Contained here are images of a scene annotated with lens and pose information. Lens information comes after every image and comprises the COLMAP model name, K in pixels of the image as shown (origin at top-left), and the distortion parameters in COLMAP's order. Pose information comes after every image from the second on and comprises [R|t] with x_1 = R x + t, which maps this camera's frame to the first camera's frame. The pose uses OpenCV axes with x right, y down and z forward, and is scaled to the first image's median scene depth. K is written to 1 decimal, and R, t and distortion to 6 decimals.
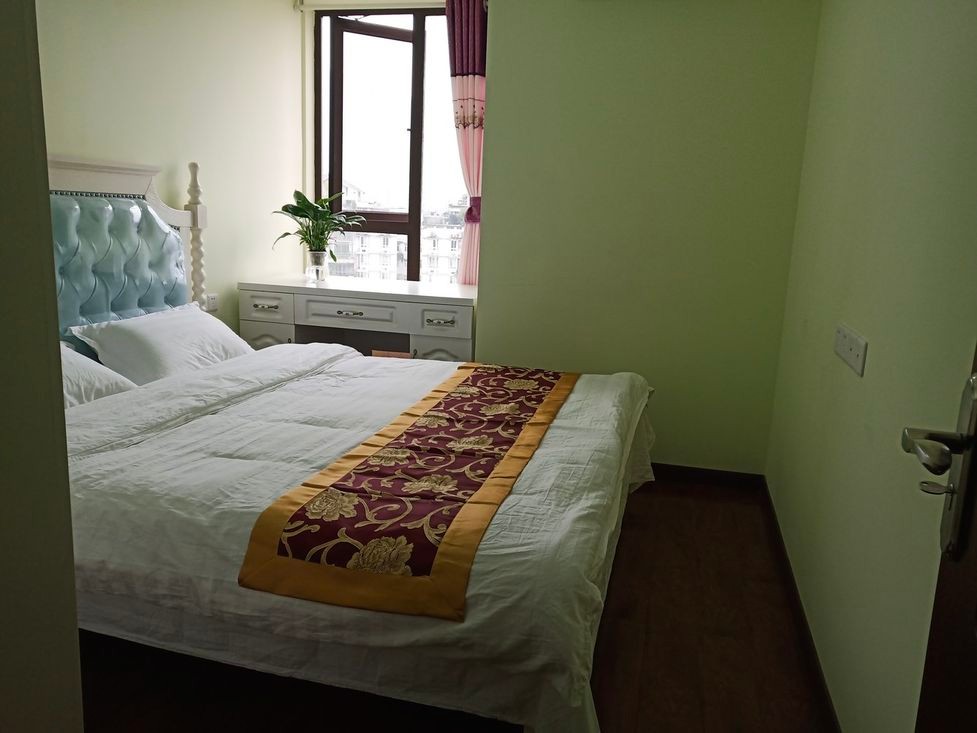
lens RADIAL K [[752.6, 0, 488.5], [0, 752.6, 366.5], [0, 0, 1]] dist [-0.005306, 0.045139]
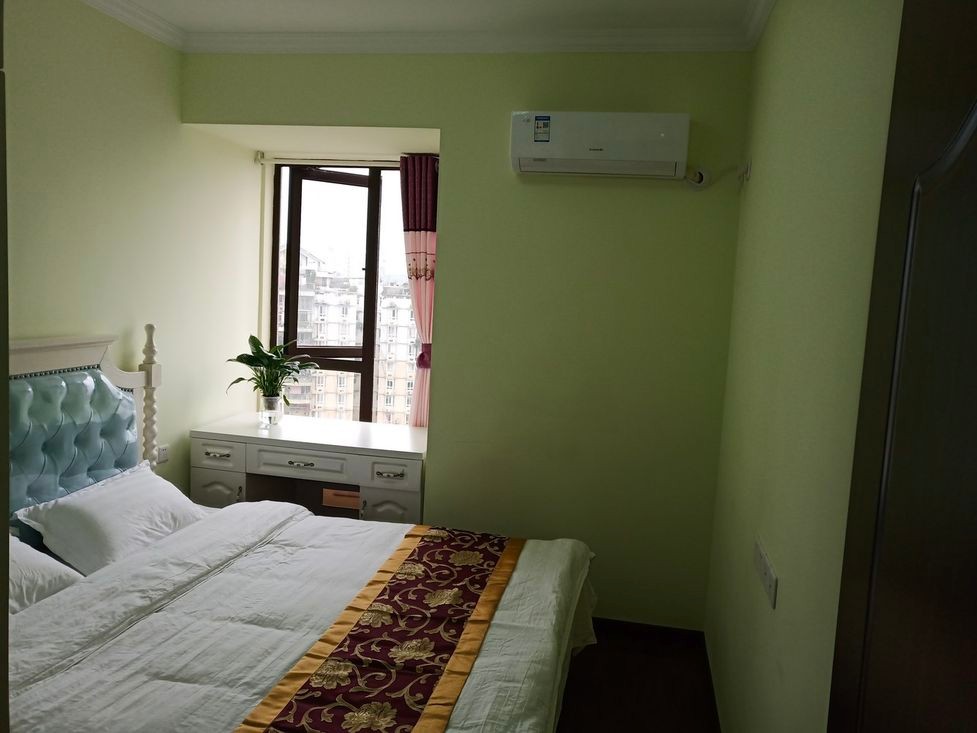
lens RADIAL K [[752.6, 0, 488.5], [0, 752.6, 366.5], [0, 0, 1]] dist [-0.005306, 0.045139]
pose [[0.998519, 0.005367, 0.054134, 0.016005], [-0.000580, 0.996114, -0.088069, -0.138843], [-0.054396, 0.087907, 0.994642, -0.046833]]
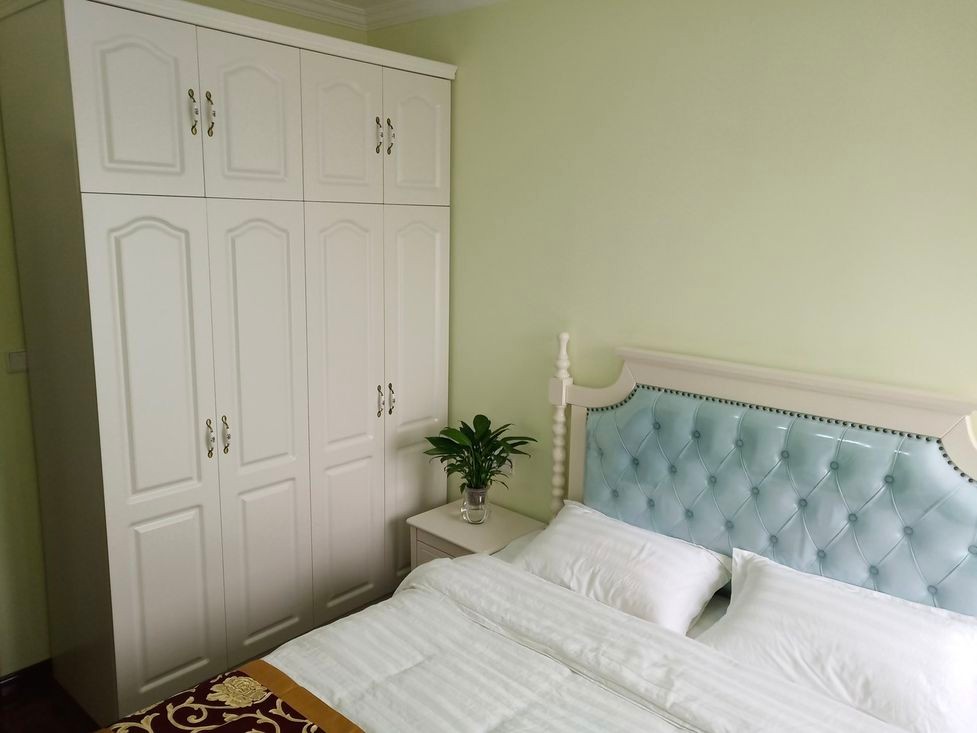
lens RADIAL K [[752.6, 0, 488.5], [0, 752.6, 366.5], [0, 0, 1]] dist [-0.005306, 0.045139]
pose [[-0.453769, 0.120512, -0.882933, 0.337492], [-0.217171, 0.945984, 0.240730, -0.375265], [0.864251, 0.300983, -0.403087, 0.925368]]
